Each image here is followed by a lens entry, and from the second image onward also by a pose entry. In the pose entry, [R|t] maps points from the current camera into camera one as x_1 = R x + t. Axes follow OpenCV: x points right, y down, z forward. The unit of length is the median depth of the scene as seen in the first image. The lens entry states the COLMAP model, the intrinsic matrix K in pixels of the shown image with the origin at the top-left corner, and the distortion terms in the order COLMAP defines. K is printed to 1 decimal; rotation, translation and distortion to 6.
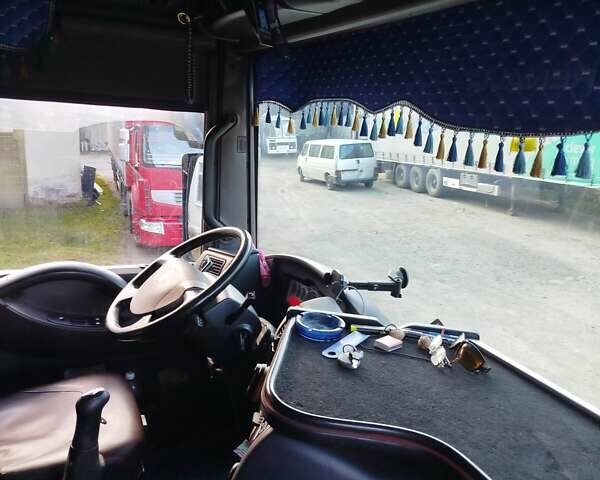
lens RADIAL K [[561.8, 0, 300.0], [0, 561.8, 240.0], [0, 0, 1]] dist [0.065853, -0.093096]
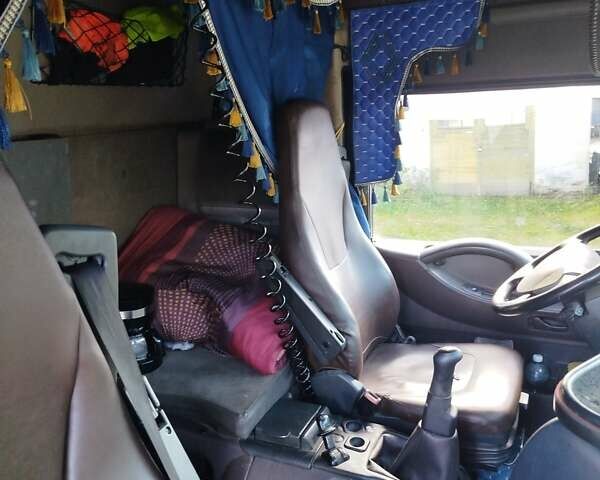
lens RADIAL K [[561.8, 0, 300.0], [0, 561.8, 240.0], [0, 0, 1]] dist [0.065853, -0.093096]
pose [[0.622415, 0.079104, -0.778679, 0.223903], [-0.067233, 0.996606, 0.047503, 0.014310], [0.779794, 0.022786, 0.625621, 0.049786]]
